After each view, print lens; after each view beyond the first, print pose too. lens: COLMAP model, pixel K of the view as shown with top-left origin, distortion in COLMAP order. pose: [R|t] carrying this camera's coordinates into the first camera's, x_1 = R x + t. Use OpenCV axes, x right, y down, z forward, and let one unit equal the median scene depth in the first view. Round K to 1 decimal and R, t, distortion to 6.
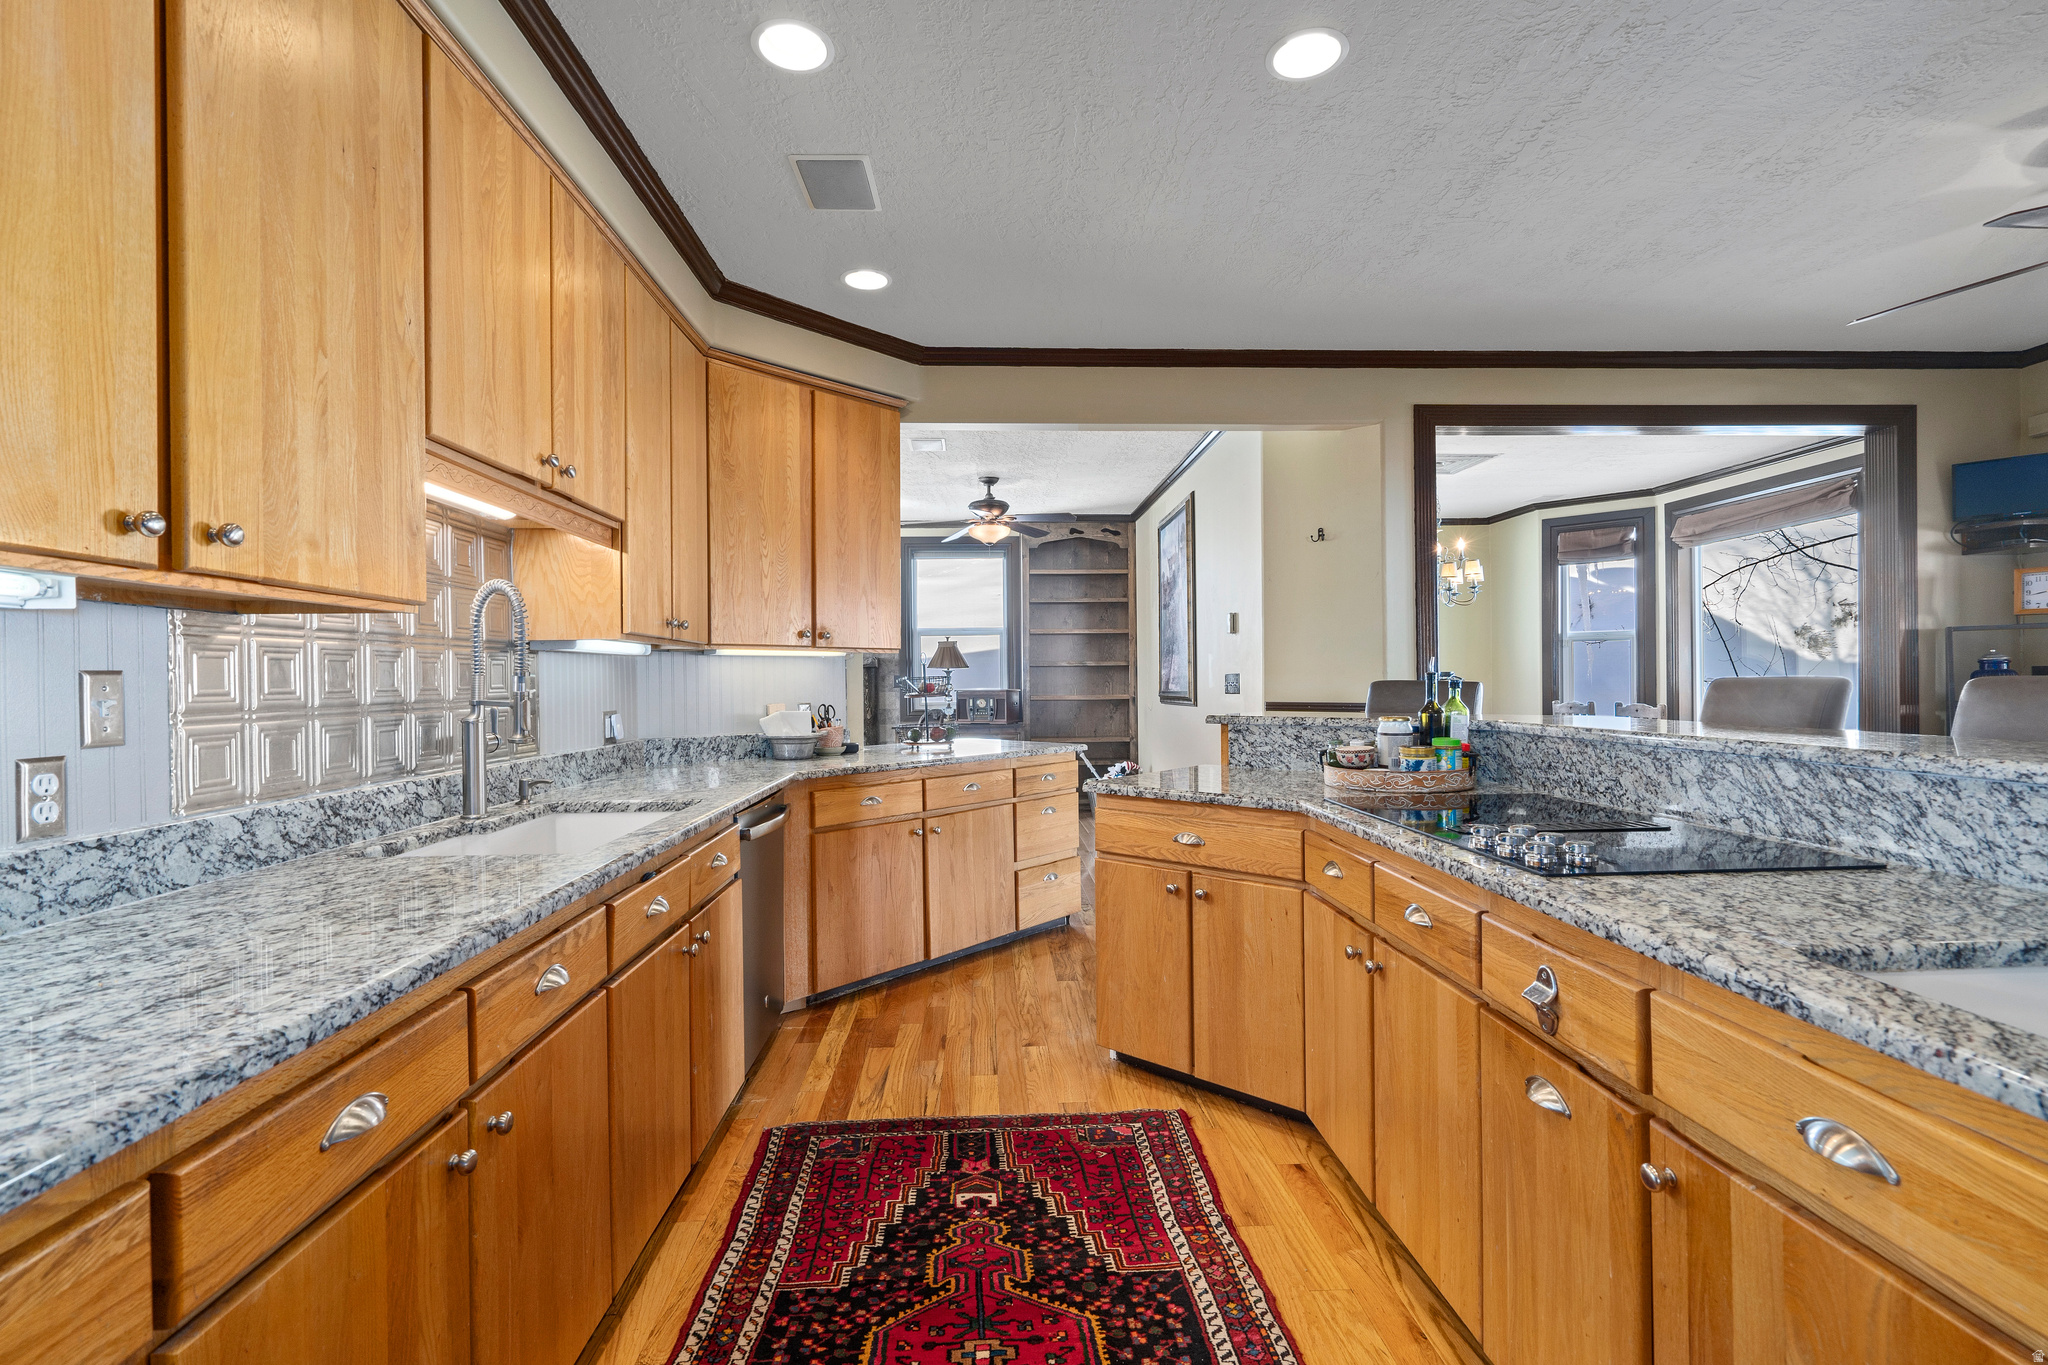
lens RADIAL K [[933.2, 0, 1024.0], [0, 933.2, 678.5], [0, 0, 1]] dist [-0.003868, 0.001624]
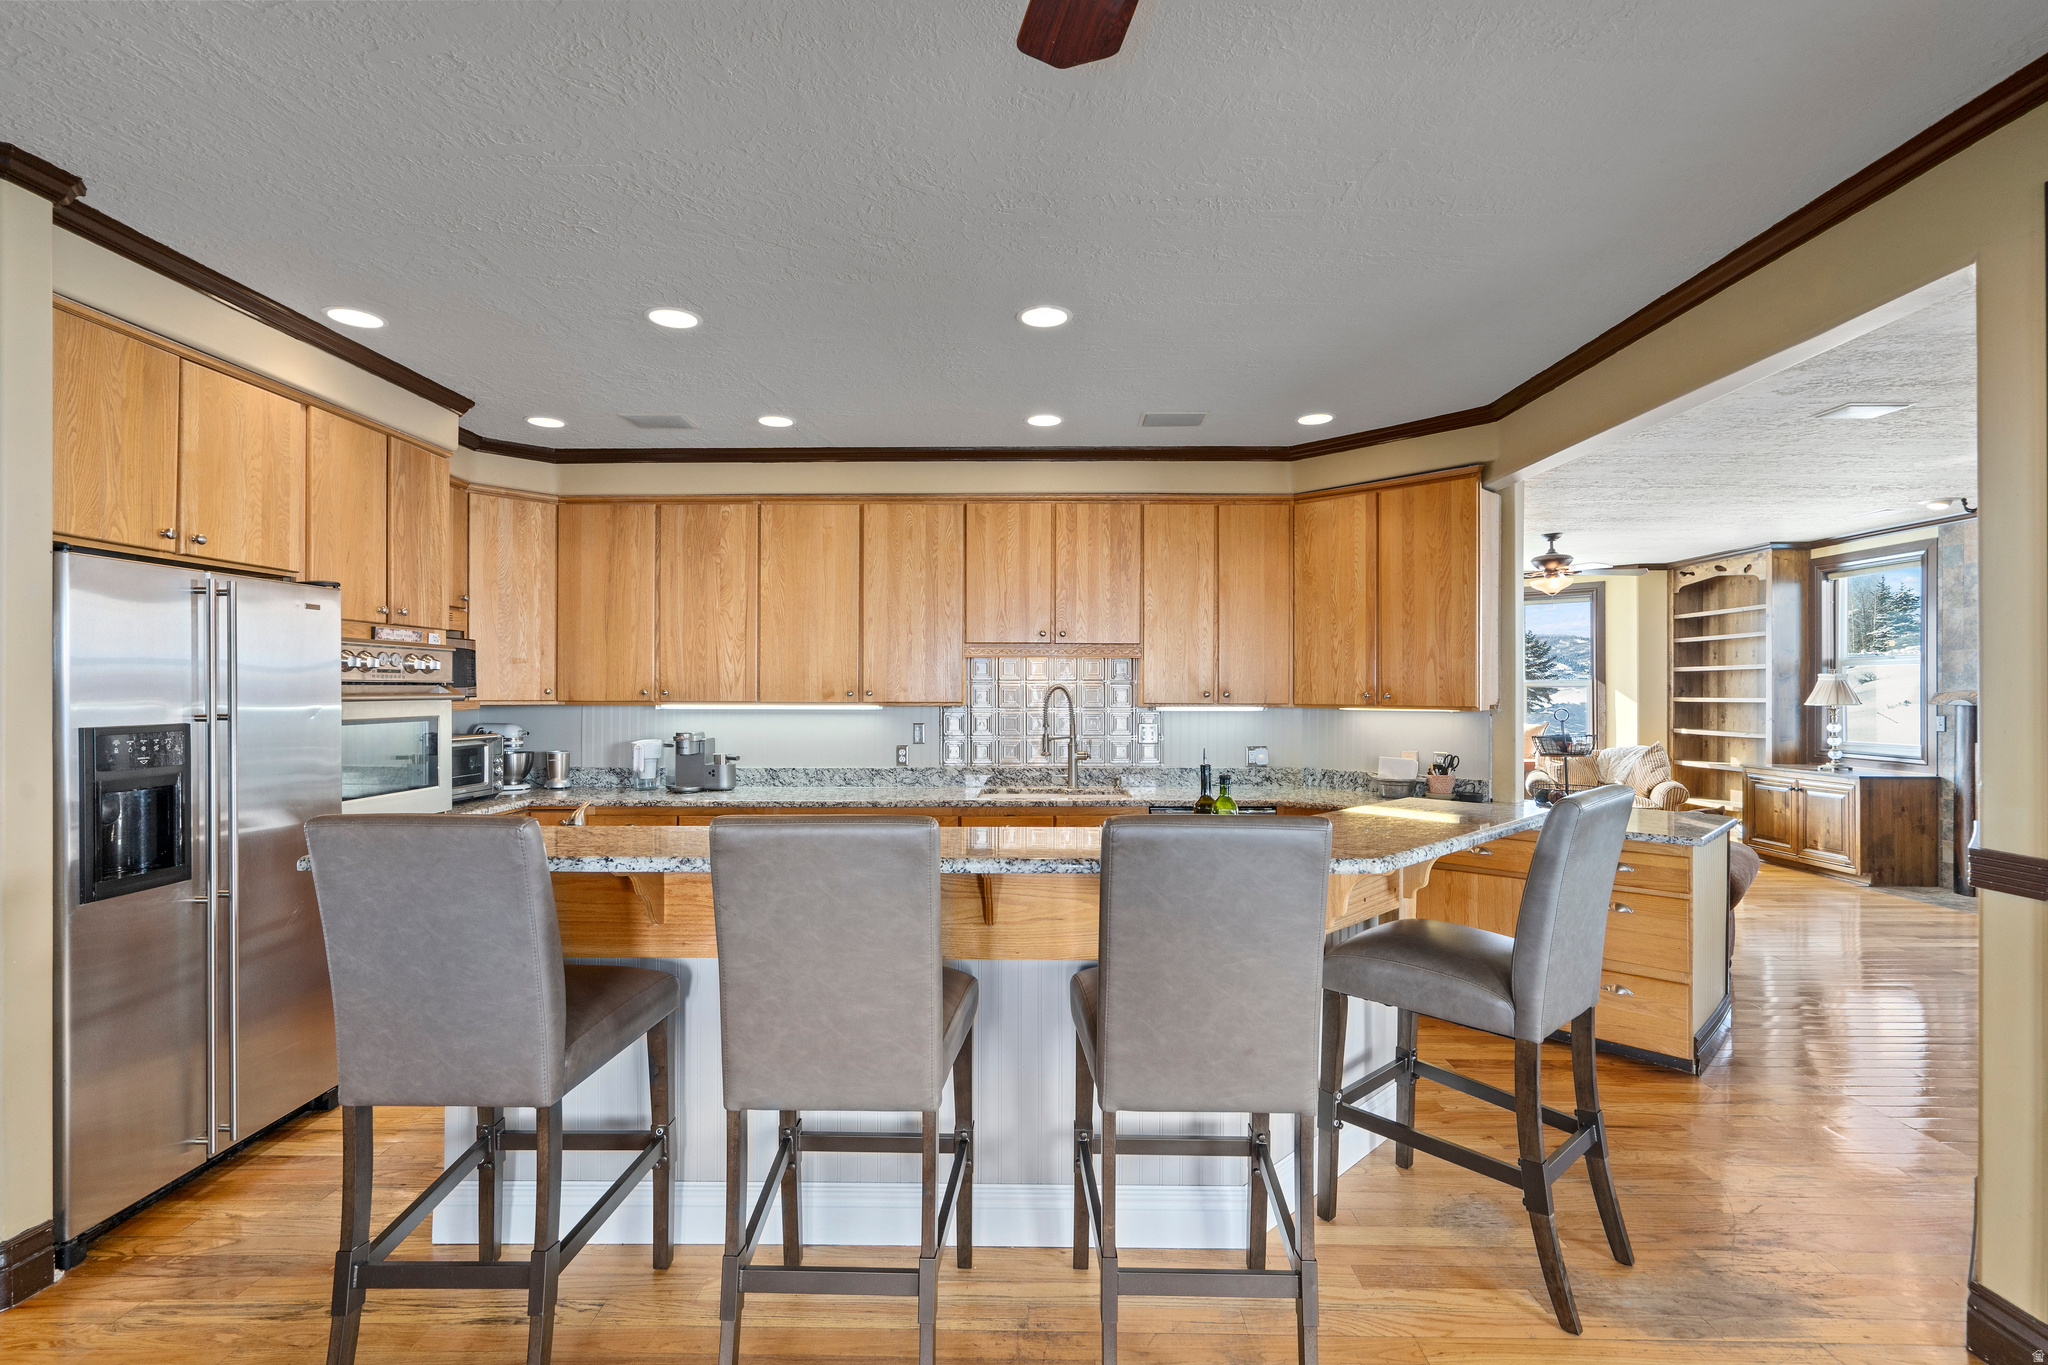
lens RADIAL K [[933.2, 0, 1022.3], [0, 933.2, 689.2], [0, 0, 1]] dist [-0.003868, 0.001624]
pose [[-0.066057, 0.009229, -0.997773, 1.533757], [0.001039, 0.999957, 0.009180, -0.101418], [0.997815, -0.000430, -0.066063, 0.942765]]
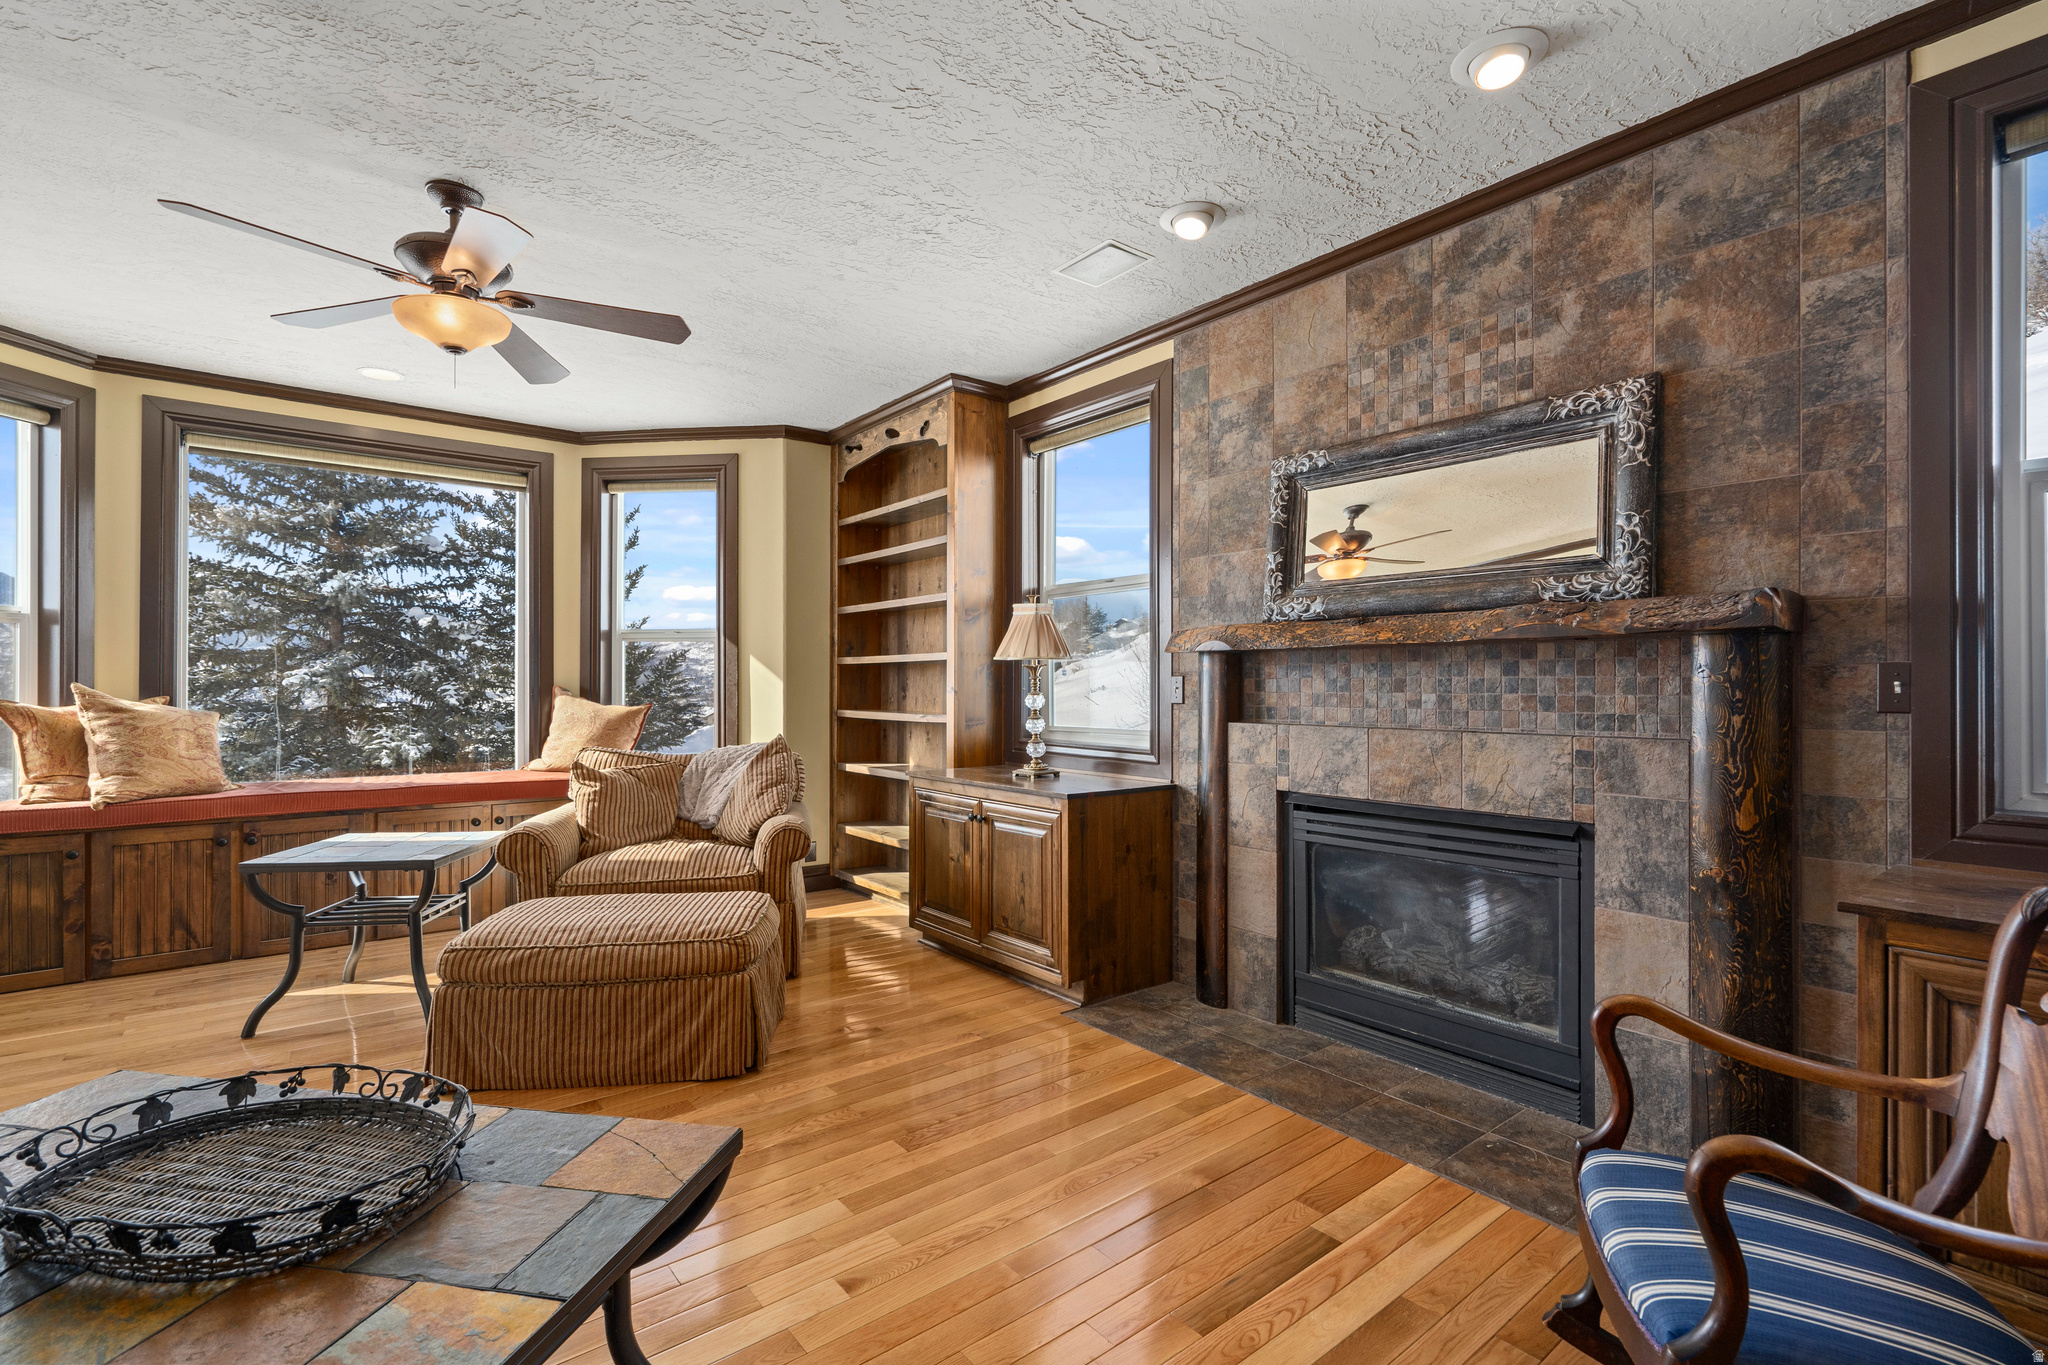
lens RADIAL K [[933.2, 0, 1025.6], [0, 933.2, 680.9], [0, 0, 1]] dist [-0.003868, 0.001624]
pose [[0.577232, 0.008487, -0.816536, -0.197660], [-0.007301, 0.999960, 0.005232, 0.003857], [0.816548, 0.002941, 0.577270, 2.313206]]
